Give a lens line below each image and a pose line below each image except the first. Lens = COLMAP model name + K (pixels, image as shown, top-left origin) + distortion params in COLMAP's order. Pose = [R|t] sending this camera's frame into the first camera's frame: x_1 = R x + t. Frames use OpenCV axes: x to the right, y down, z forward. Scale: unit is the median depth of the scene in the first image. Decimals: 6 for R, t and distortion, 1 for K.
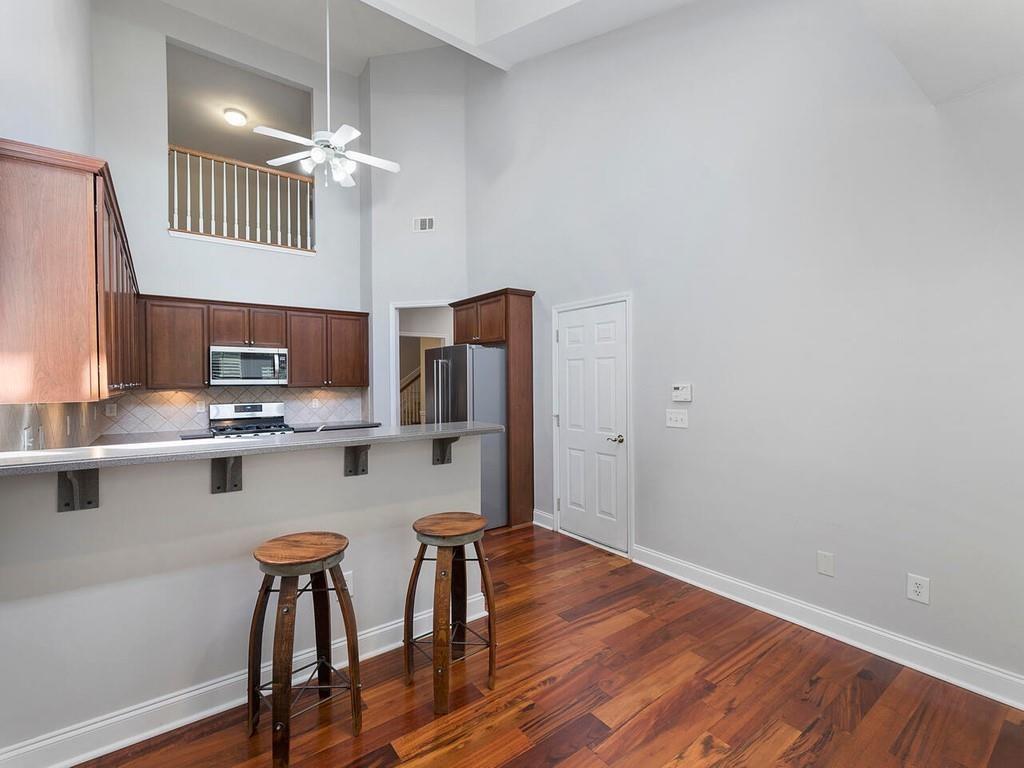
lens RADIAL K [[472.7, 0, 512.0], [0, 472.7, 384.0], [0, 0, 1]] dist [0.002085, 0.000601]
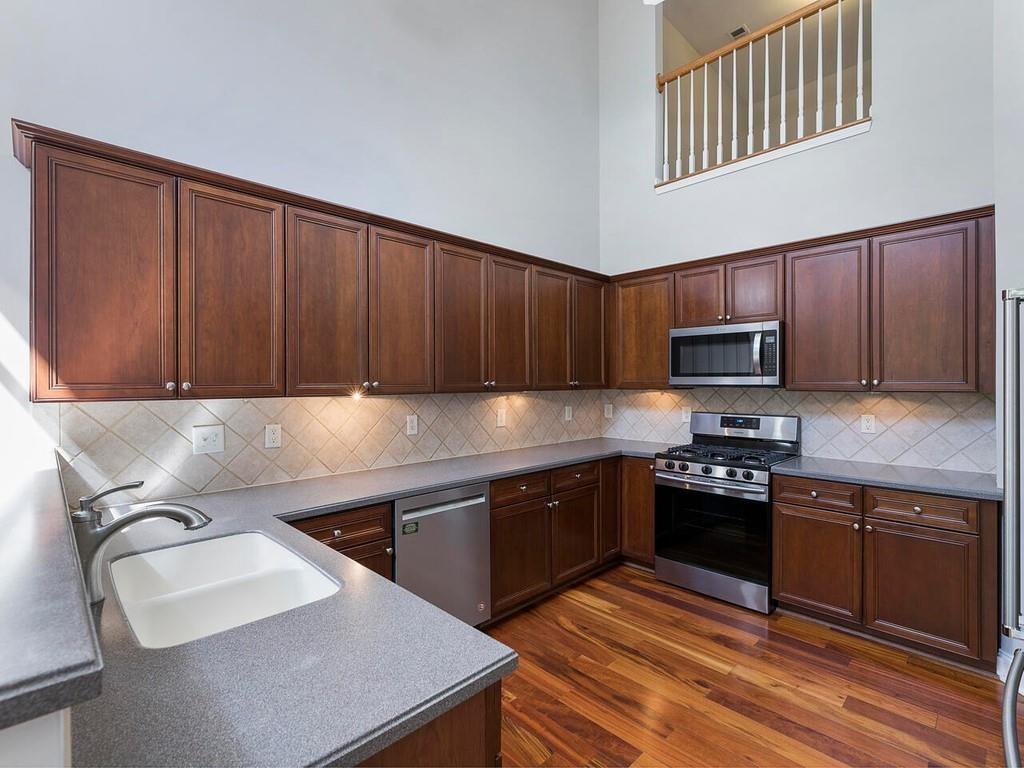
lens RADIAL K [[496.0, 0, 512.0], [0, 496.0, 384.0], [0, 0, 1]] dist [0.000523, 0.000260]
pose [[0.116399, 0.011454, -0.993137, 0.068422], [-0.005632, 0.999925, 0.010872, -0.005662], [0.993187, 0.004328, 0.116455, 0.657176]]
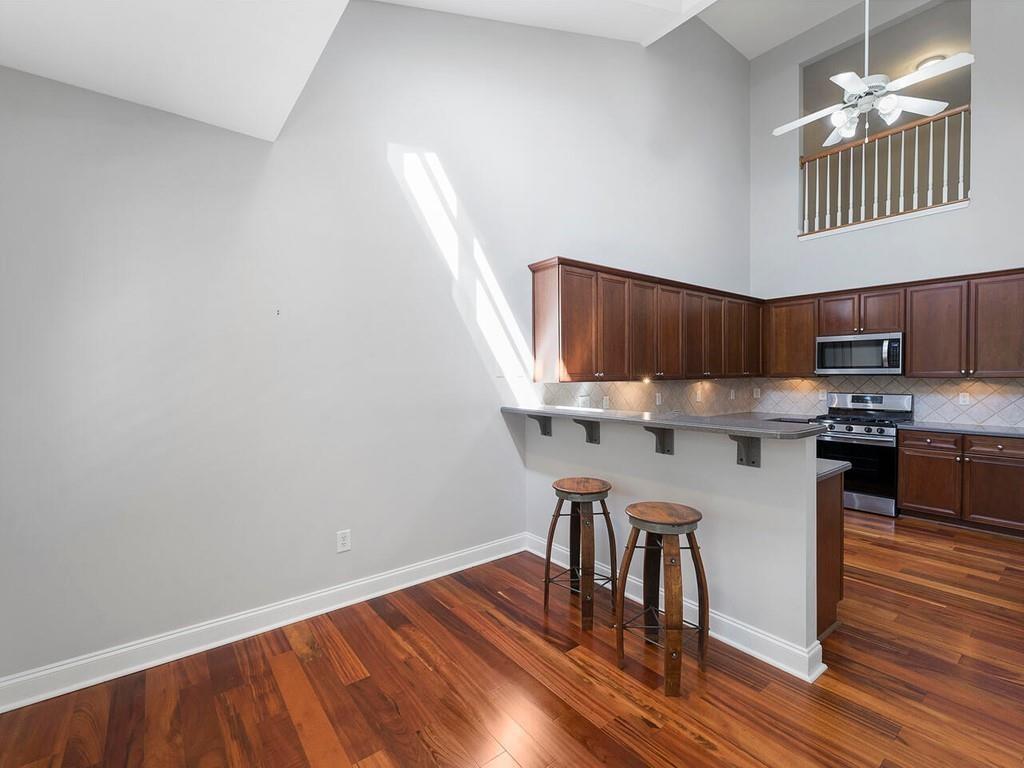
lens RADIAL K [[472.7, 0, 512.0], [0, 472.7, 384.0], [0, 0, 1]] dist [0.002085, 0.000601]
pose [[0.004580, 0.027485, -0.999612, 0.401916], [-0.001920, 0.999621, 0.027476, -0.003564], [0.999988, 0.001794, 0.004631, 0.307054]]
